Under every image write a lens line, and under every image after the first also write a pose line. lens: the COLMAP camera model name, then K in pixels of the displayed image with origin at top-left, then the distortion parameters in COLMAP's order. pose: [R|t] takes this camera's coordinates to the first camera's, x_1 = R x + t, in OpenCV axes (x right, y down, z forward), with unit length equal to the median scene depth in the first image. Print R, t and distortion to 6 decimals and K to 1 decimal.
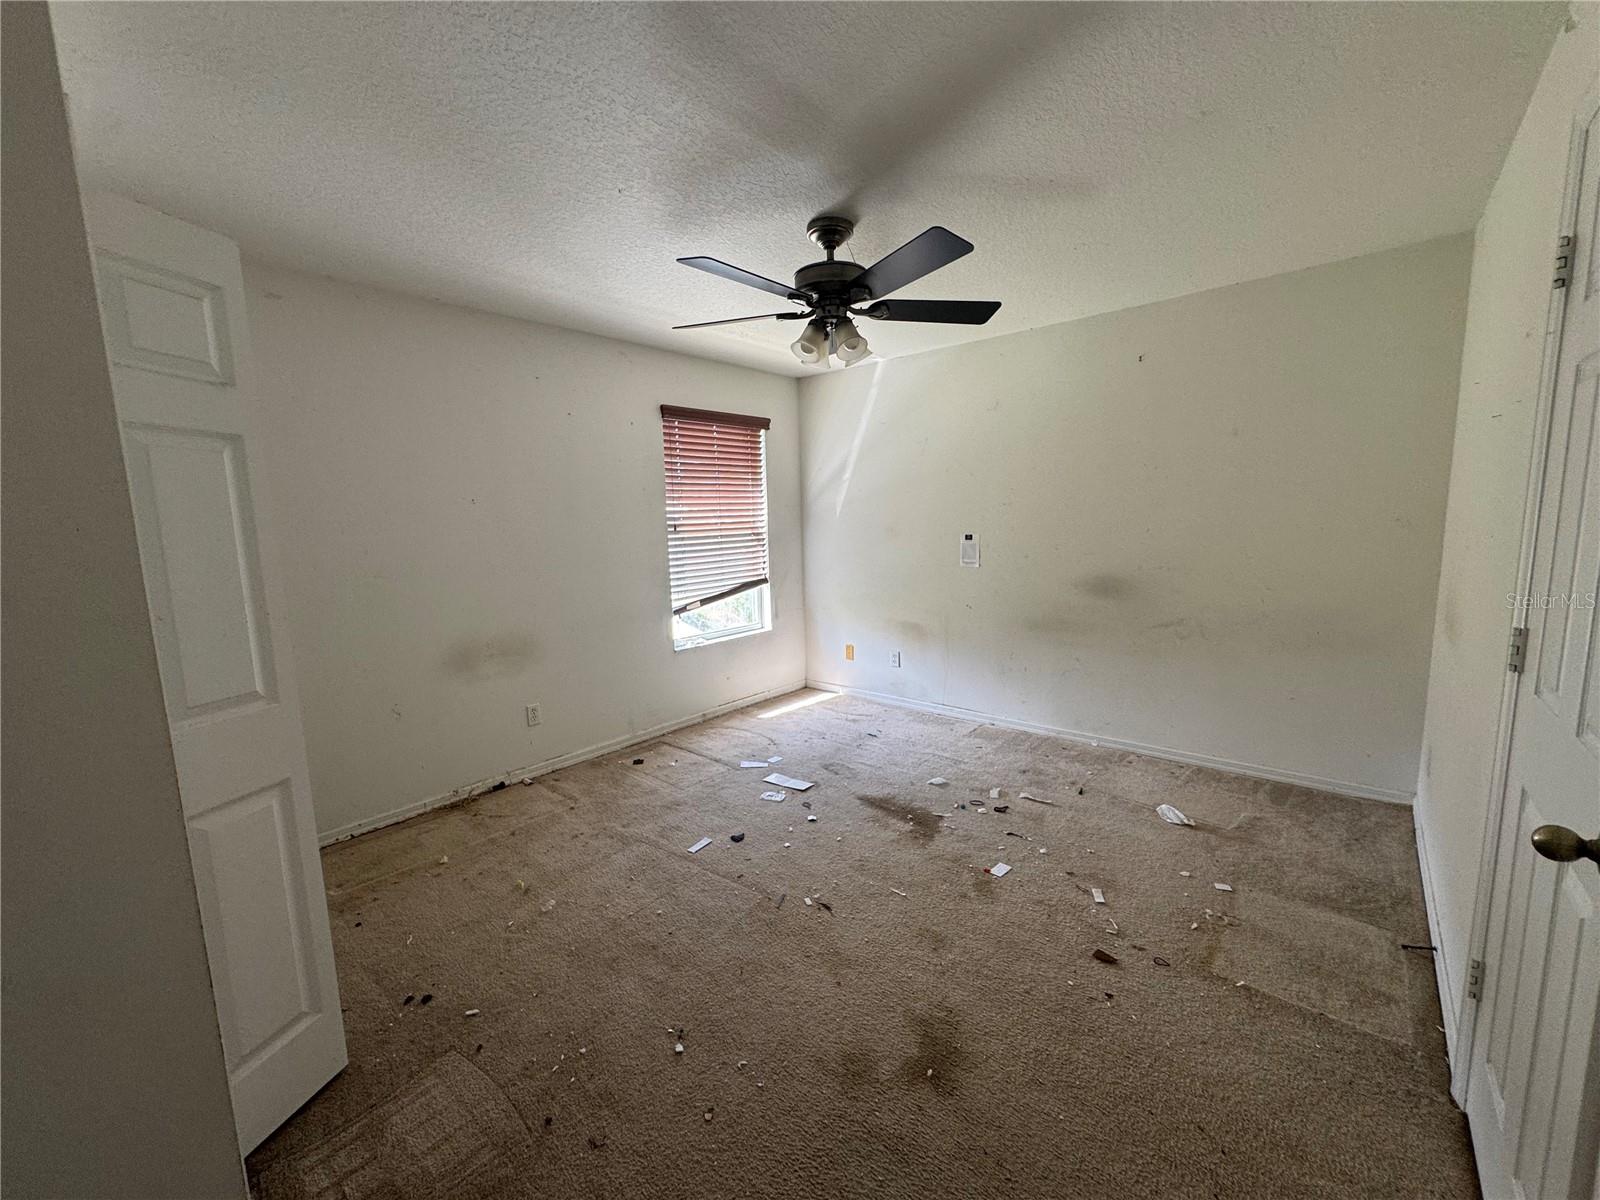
lens RADIAL K [[637.6, 0, 798.0], [0, 637.6, 602.5], [0, 0, 1]] dist [-0.000861, 0.000117]
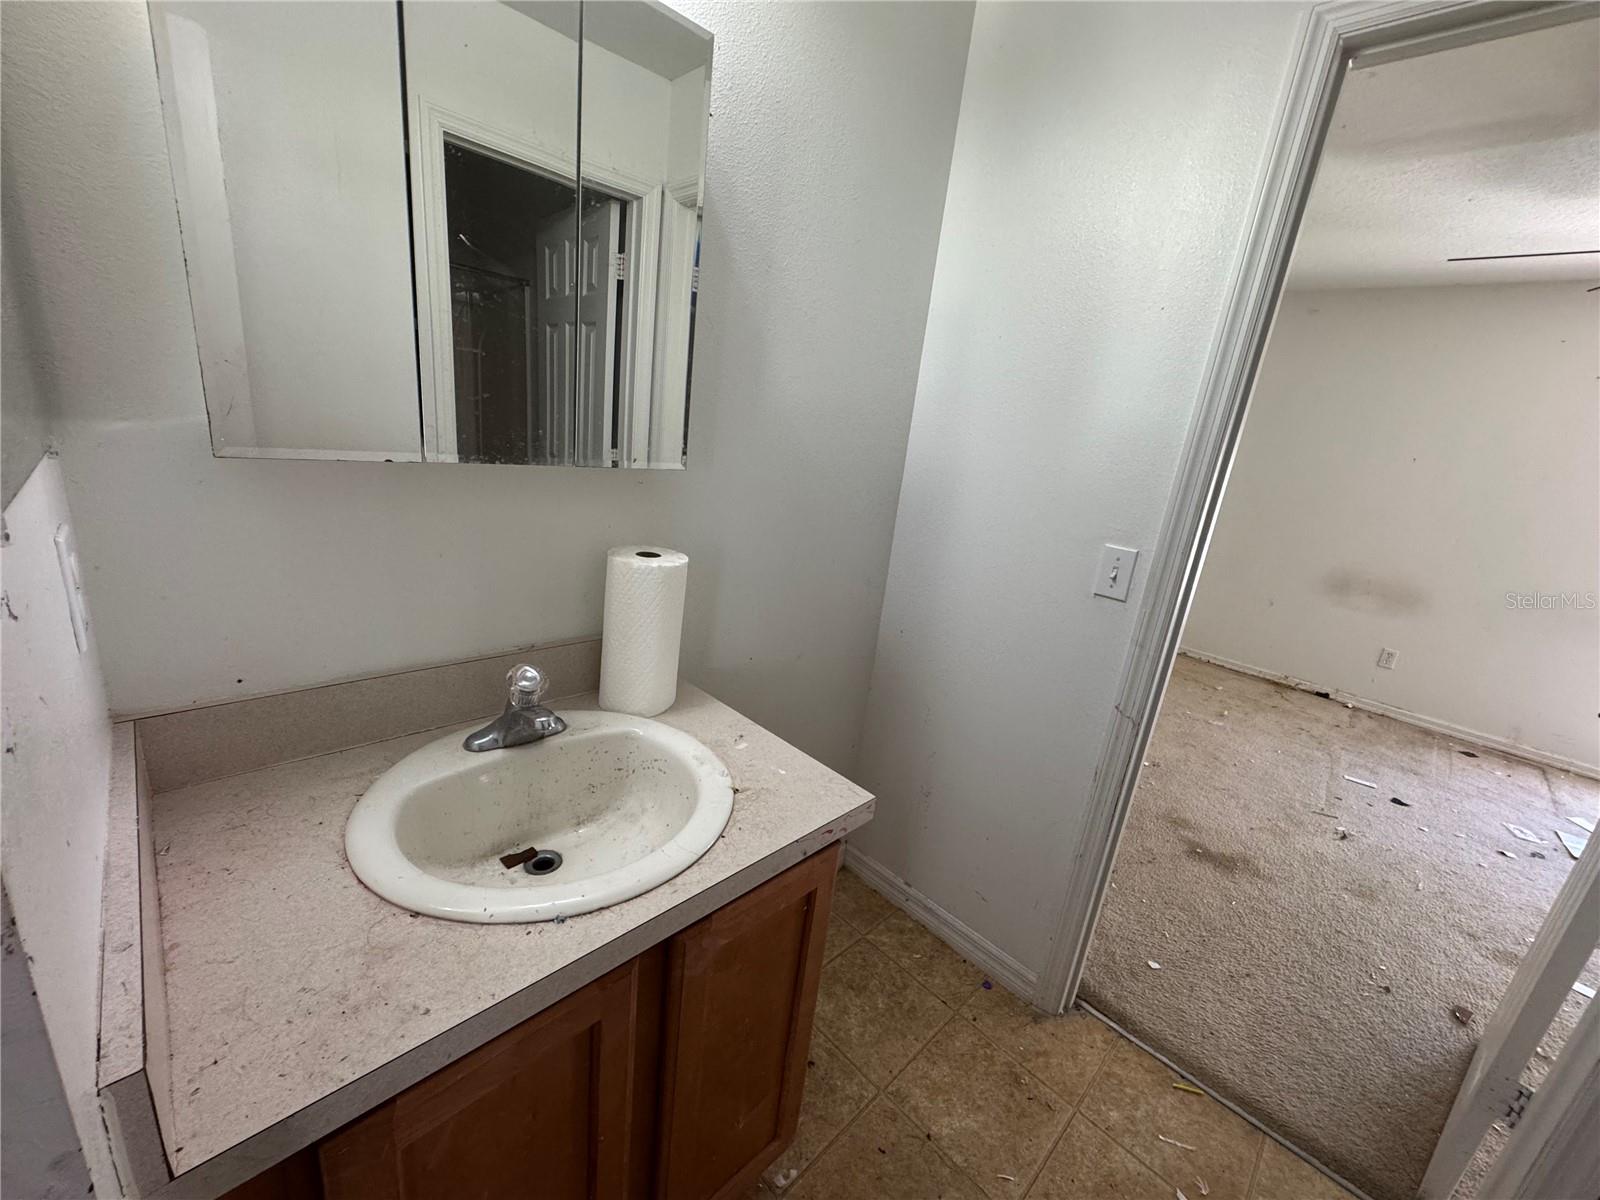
lens RADIAL K [[637.6, 0, 798.0], [0, 637.6, 602.5], [0, 0, 1]] dist [-0.000861, 0.000117]
pose [[-0.073484, 0.303138, -0.950109, 0.729633], [-0.241278, 0.918980, 0.311867, -0.011652], [0.967670, 0.252158, 0.005610, -0.022741]]
